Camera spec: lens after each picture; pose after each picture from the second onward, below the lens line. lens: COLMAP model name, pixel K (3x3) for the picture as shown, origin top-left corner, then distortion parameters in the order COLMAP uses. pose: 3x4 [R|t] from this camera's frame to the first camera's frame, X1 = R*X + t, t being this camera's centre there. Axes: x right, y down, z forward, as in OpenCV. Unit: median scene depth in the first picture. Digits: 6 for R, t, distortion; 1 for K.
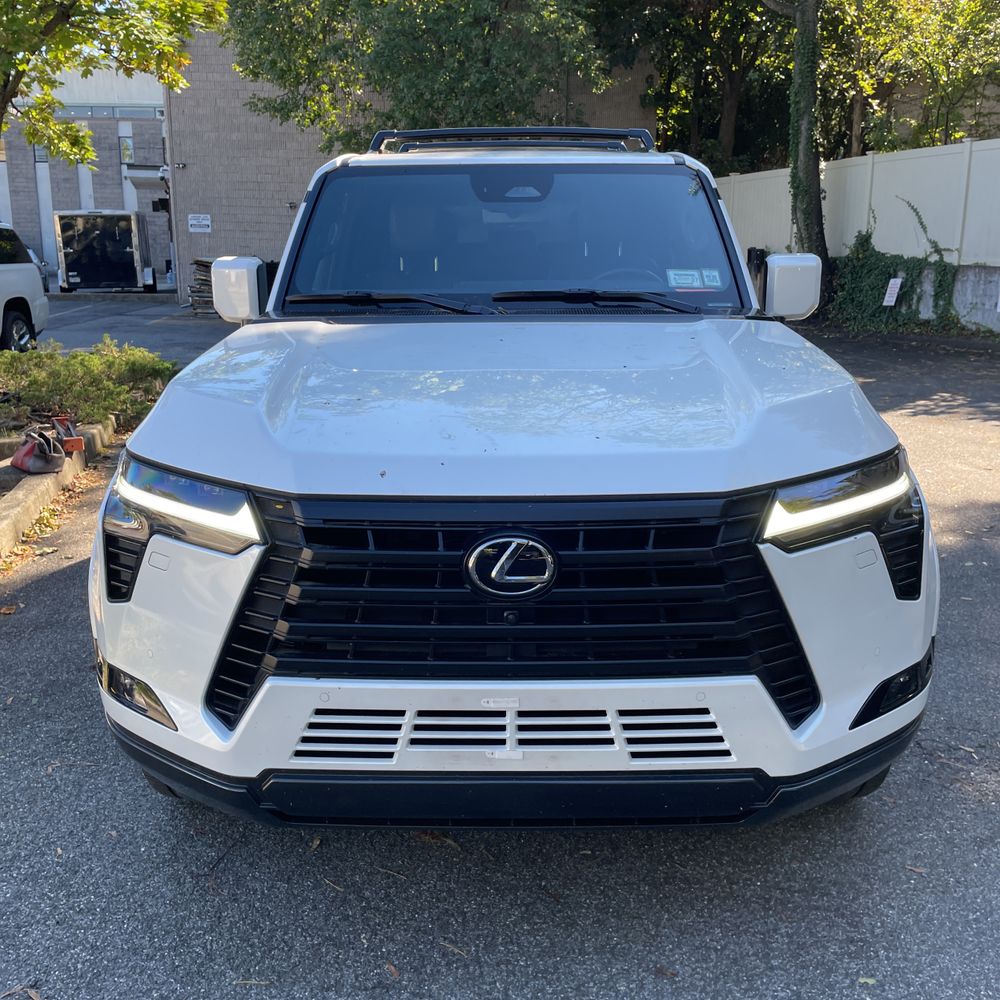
lens RADIAL K [[1066.7, 0, 500.0], [0, 1066.7, 500.0], [0, 0, 1]] dist [0.108292, -0.169516]
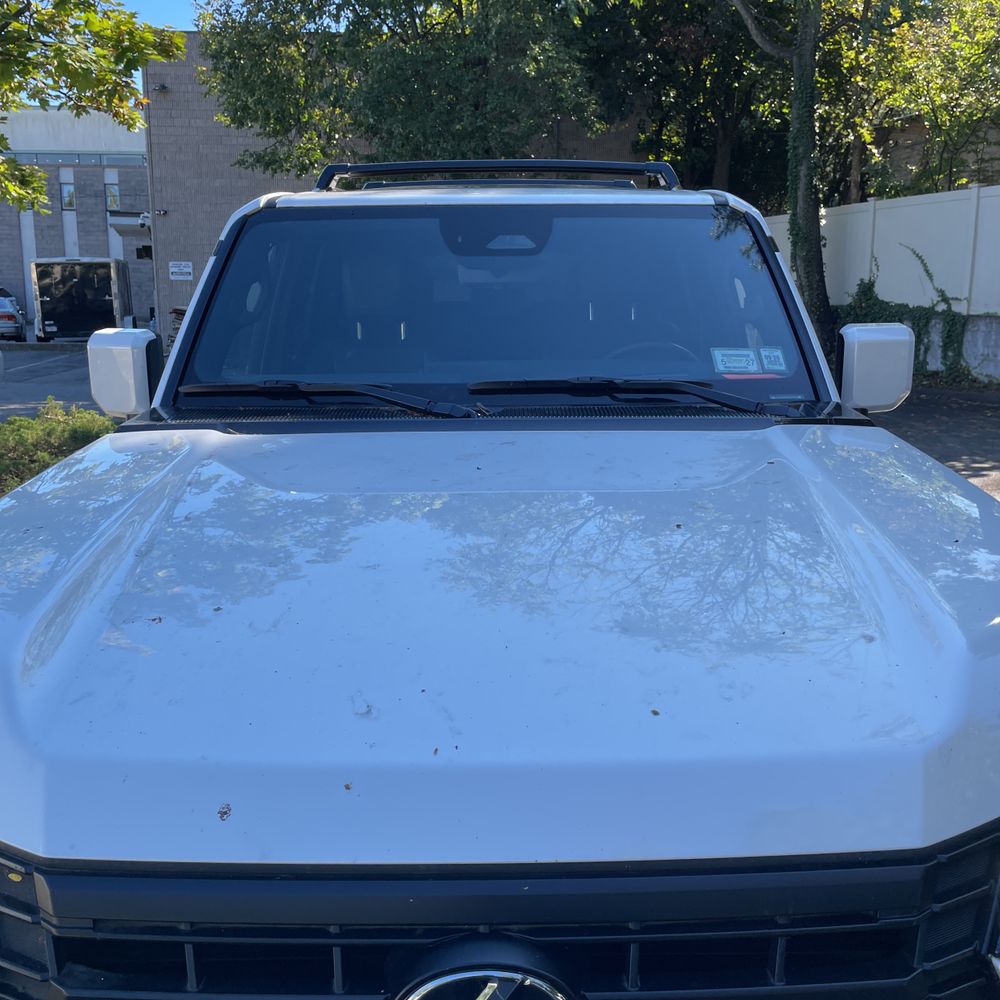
lens RADIAL K [[1008.6, 0, 496.1], [0, 1008.6, 489.6], [0, 0, 1]] dist [0.091220, -0.126339]
pose [[0.999992, -0.001314, 0.003714, 0.002468], [0.001447, 0.999355, -0.035894, -0.028802], [-0.003665, 0.035899, 0.999349, 0.097614]]
